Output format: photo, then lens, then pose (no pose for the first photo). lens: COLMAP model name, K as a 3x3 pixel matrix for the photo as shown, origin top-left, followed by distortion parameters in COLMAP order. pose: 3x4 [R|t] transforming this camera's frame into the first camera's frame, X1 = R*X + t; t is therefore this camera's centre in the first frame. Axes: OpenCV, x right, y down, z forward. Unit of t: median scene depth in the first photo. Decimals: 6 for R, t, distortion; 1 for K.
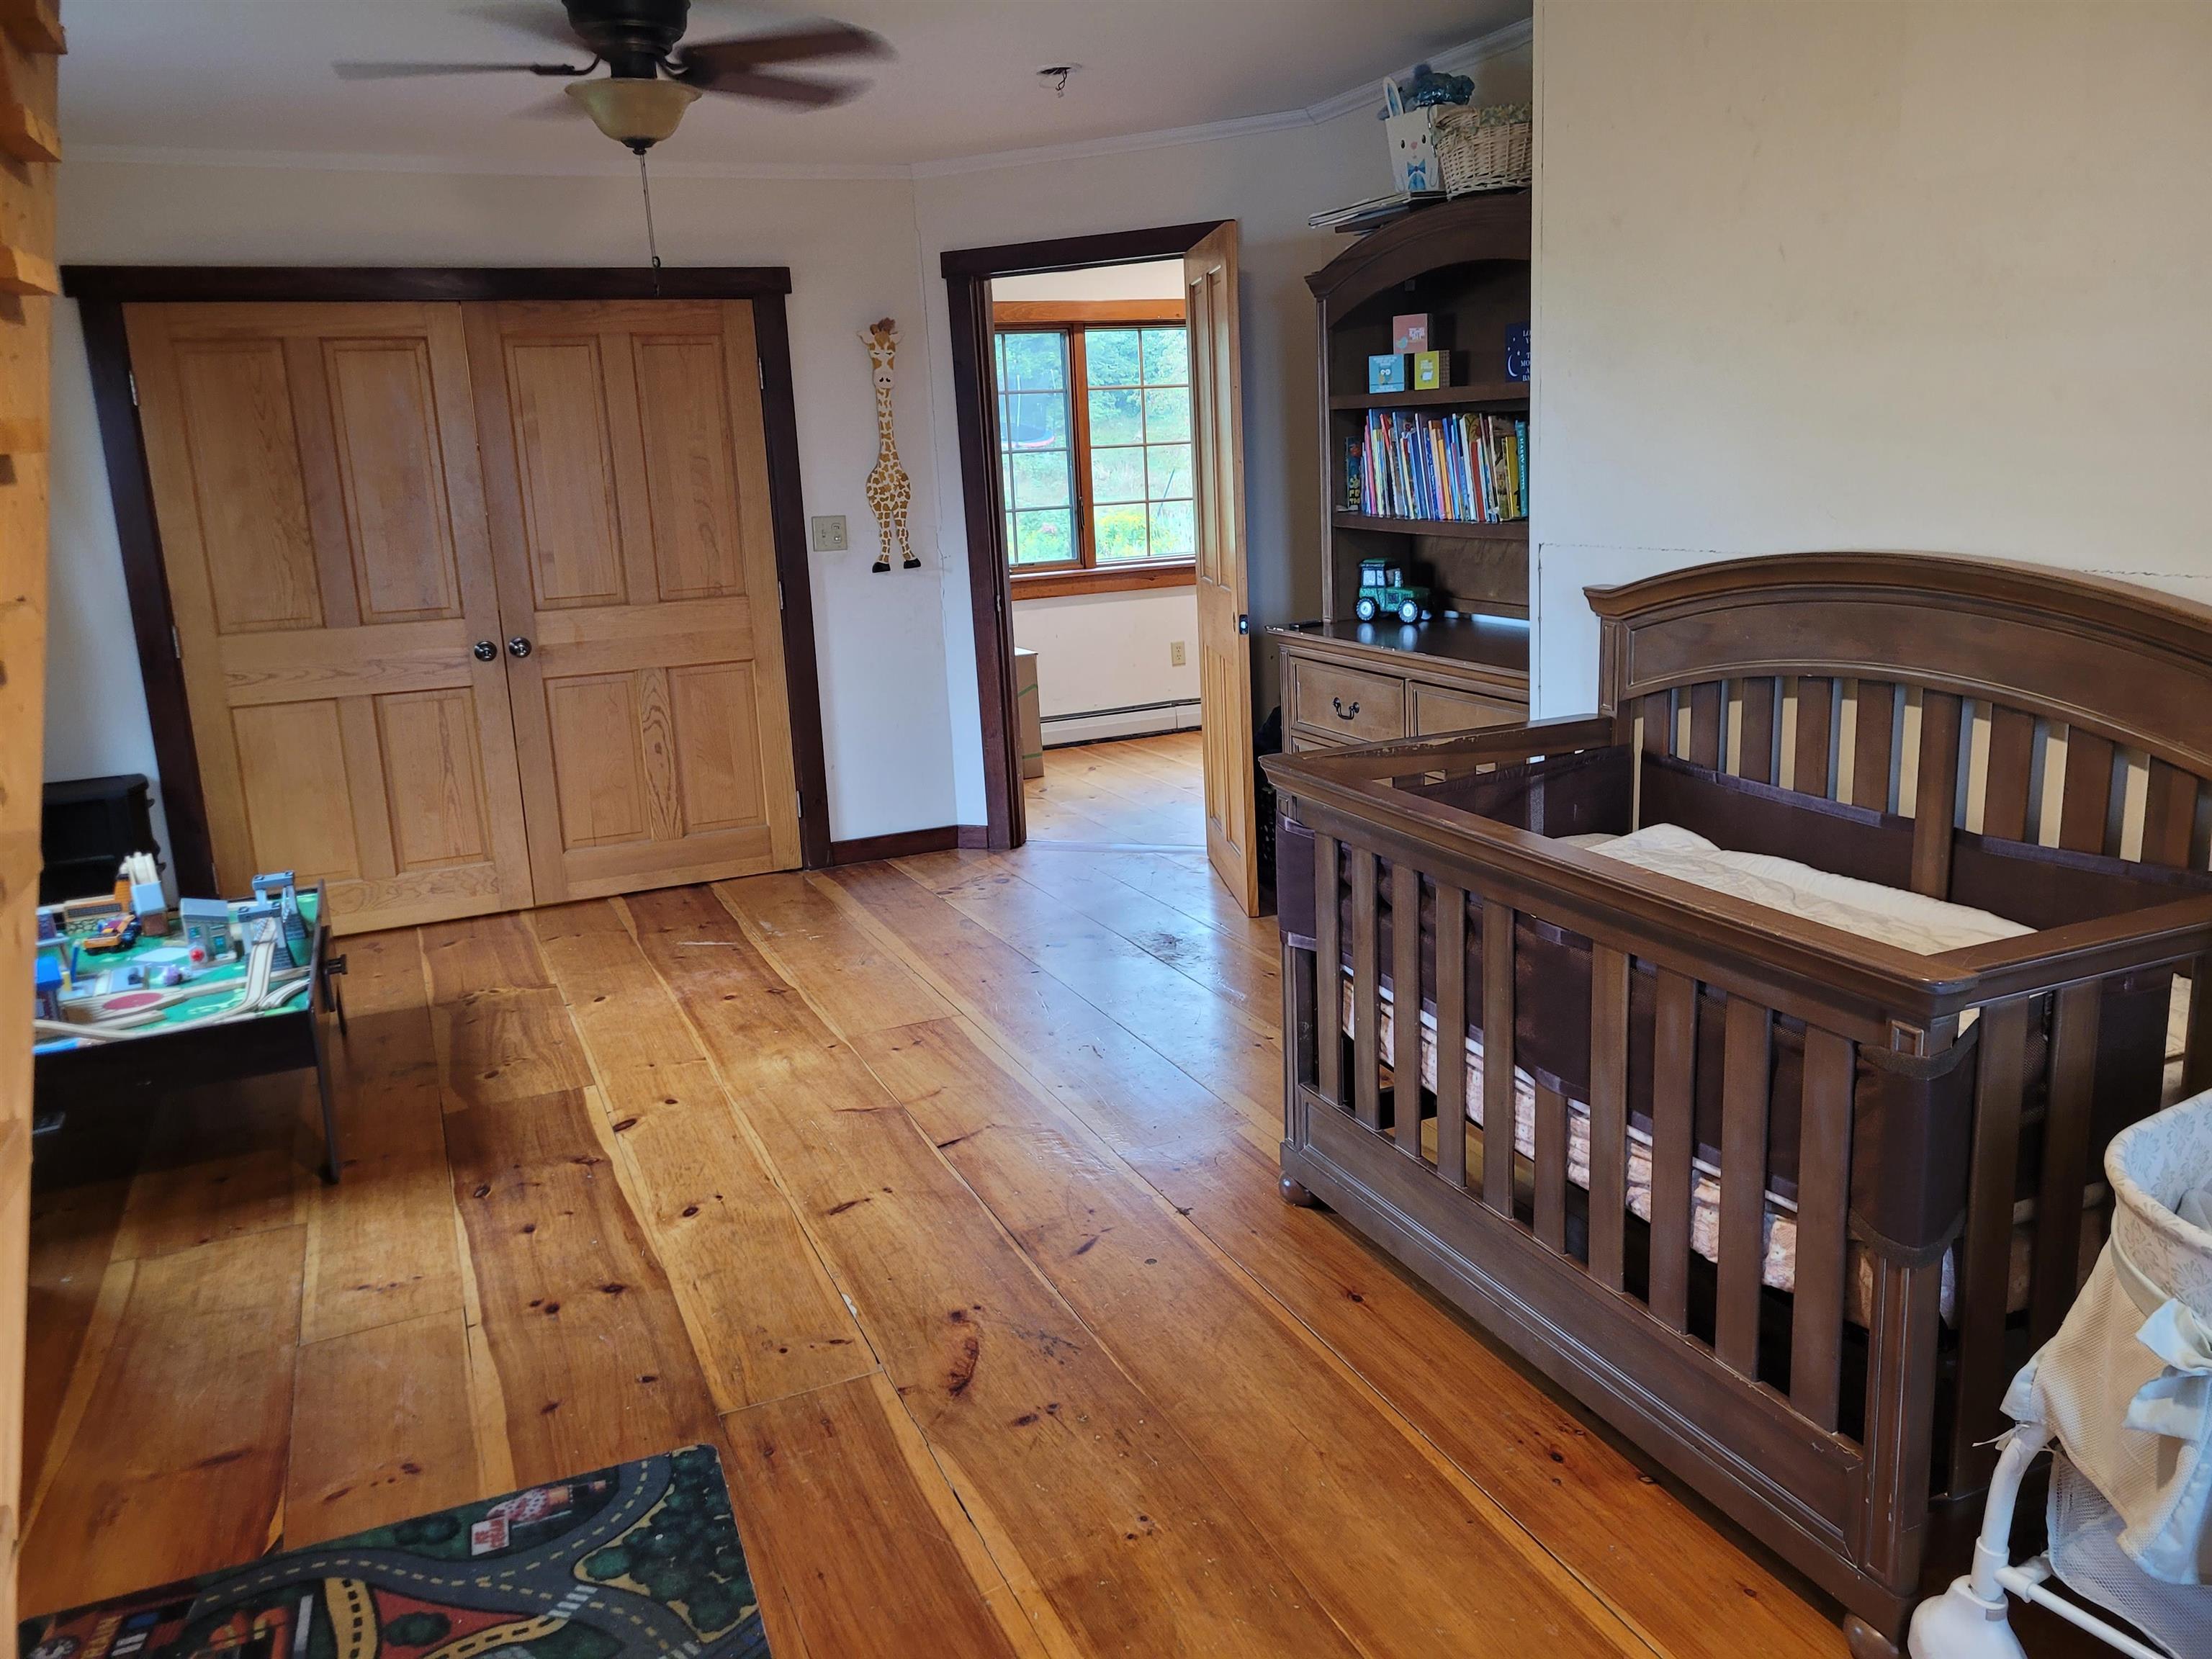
lens RADIAL K [[1698.0, 0, 1106.0], [0, 1698.0, 829.5], [0, 0, 1]] dist [0.056420, -0.063276]
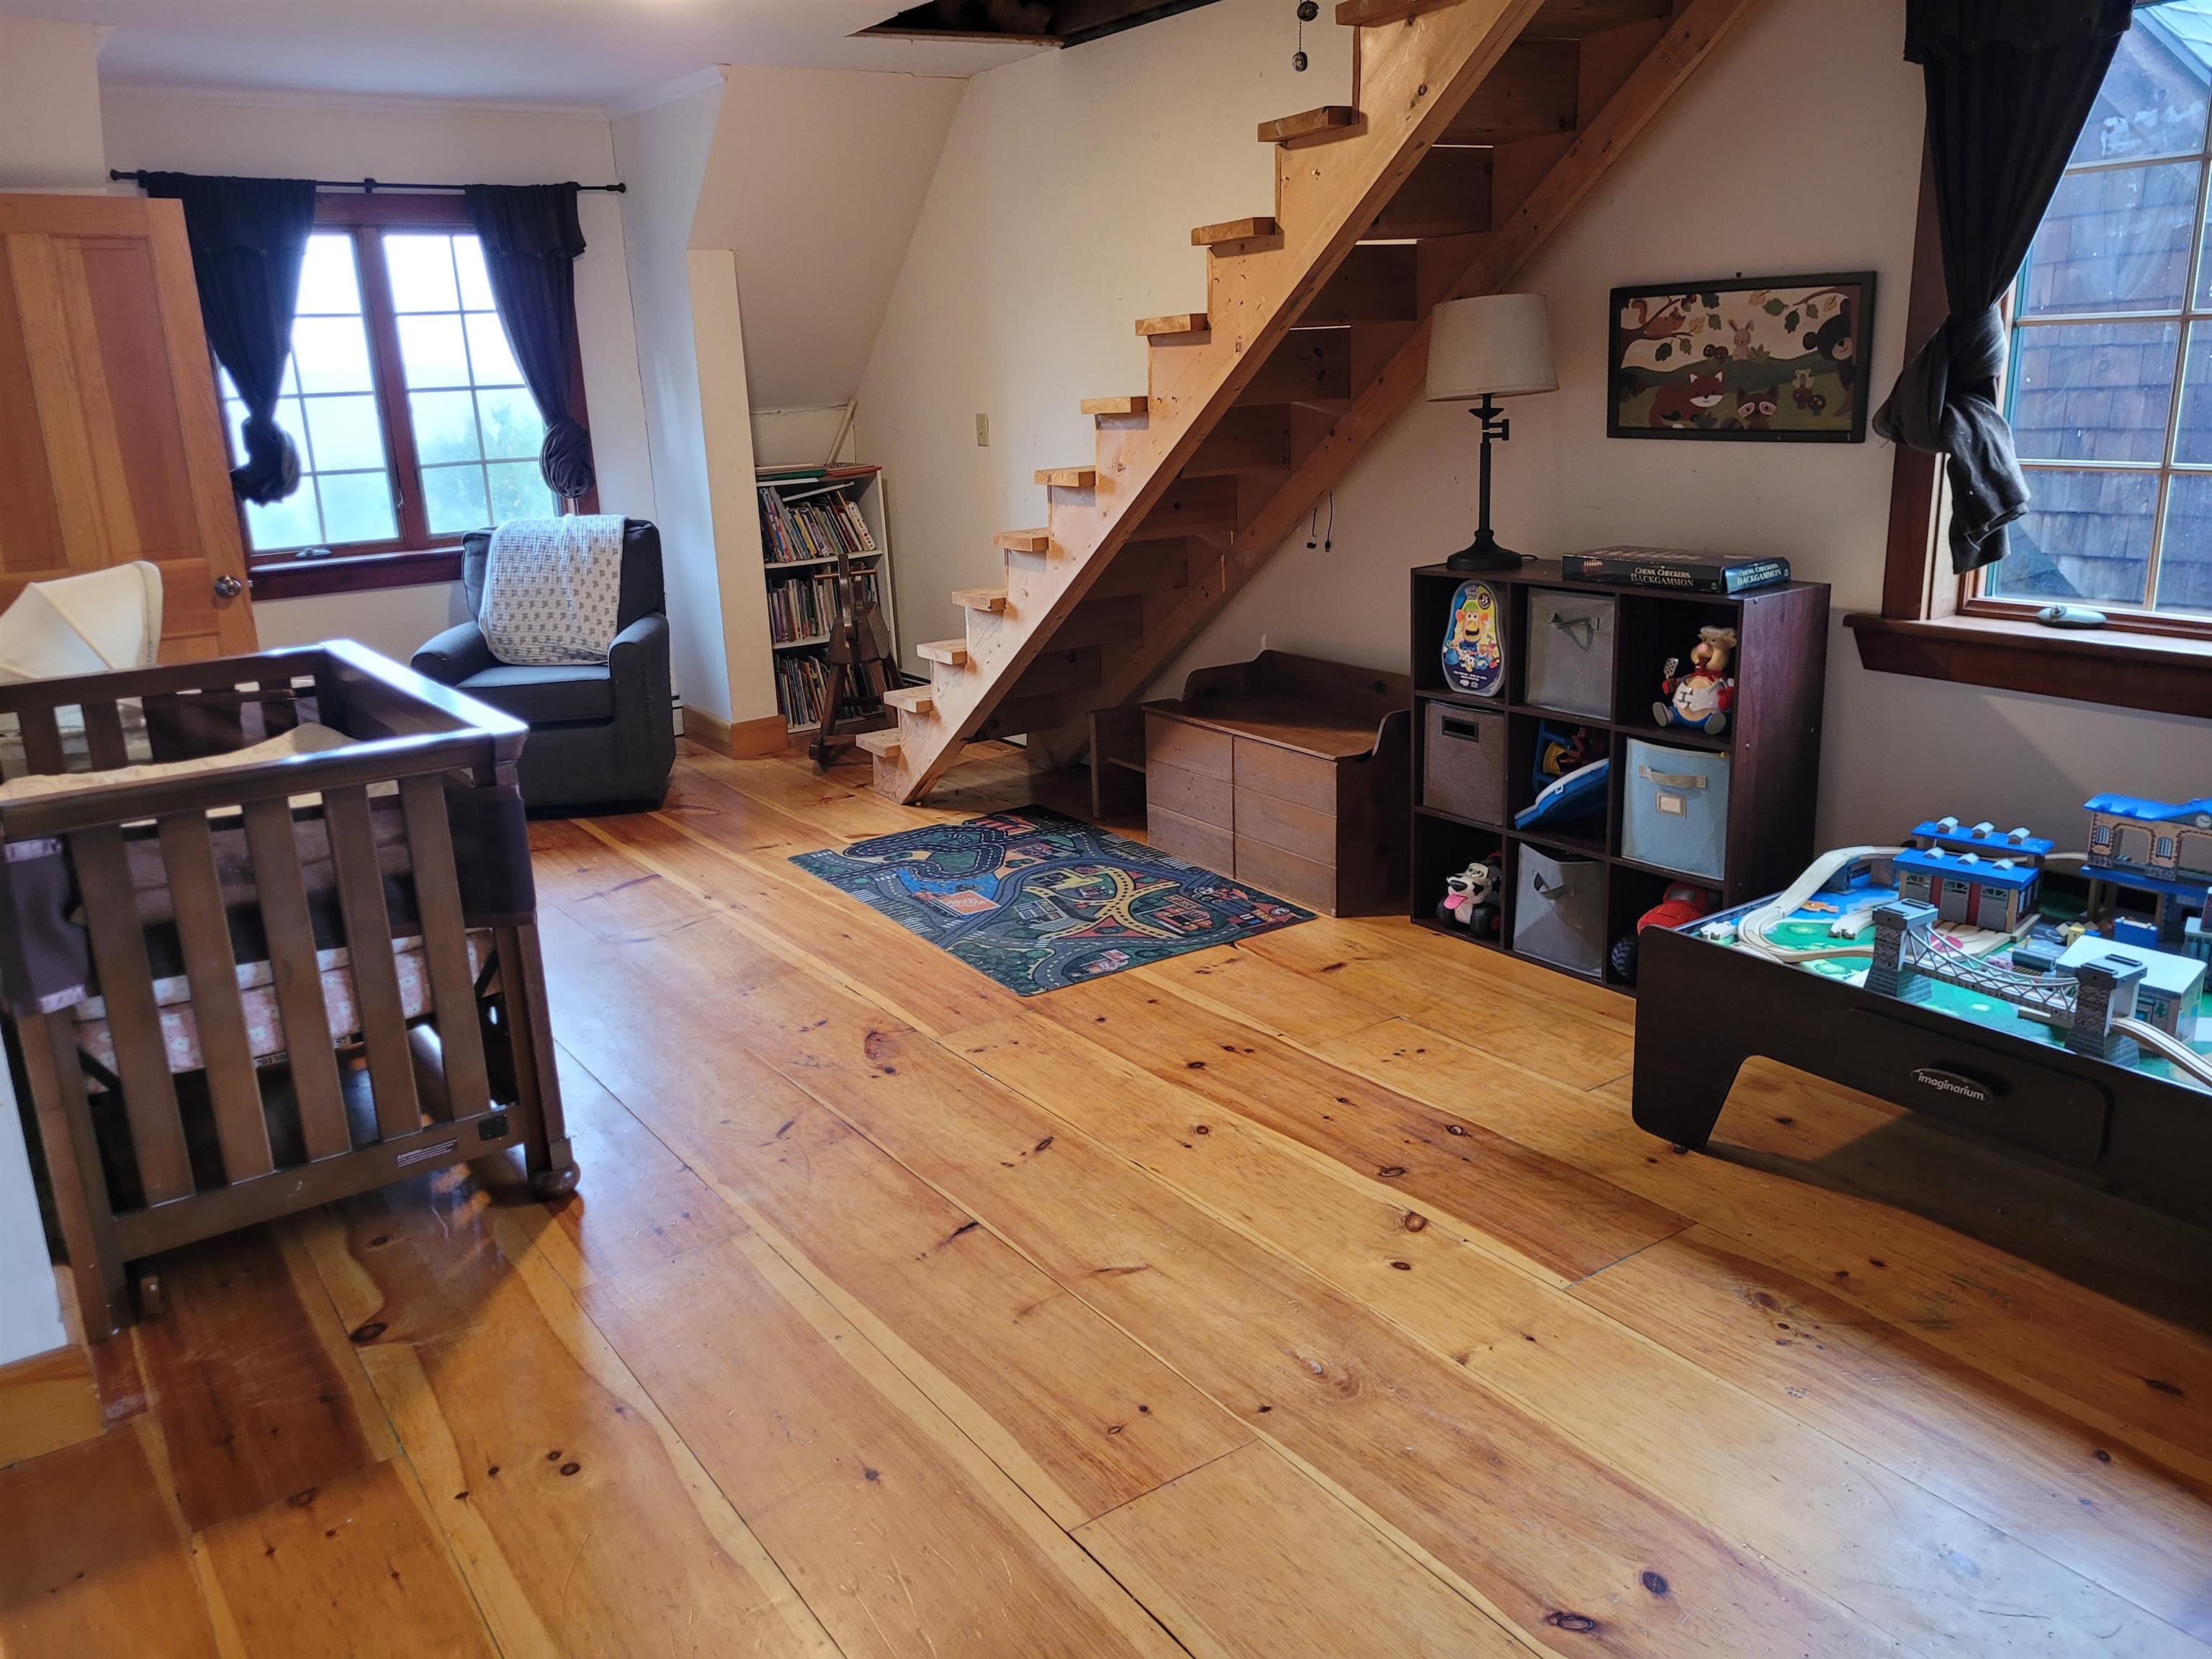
lens RADIAL K [[1698.0, 0, 1106.0], [0, 1698.0, 829.5], [0, 0, 1]] dist [0.056420, -0.063276]
pose [[-0.977417, 0.137710, -0.160284, -0.059786], [0.045075, 0.876909, 0.478539, -0.405540], [0.206454, 0.460507, -0.863313, 1.804809]]
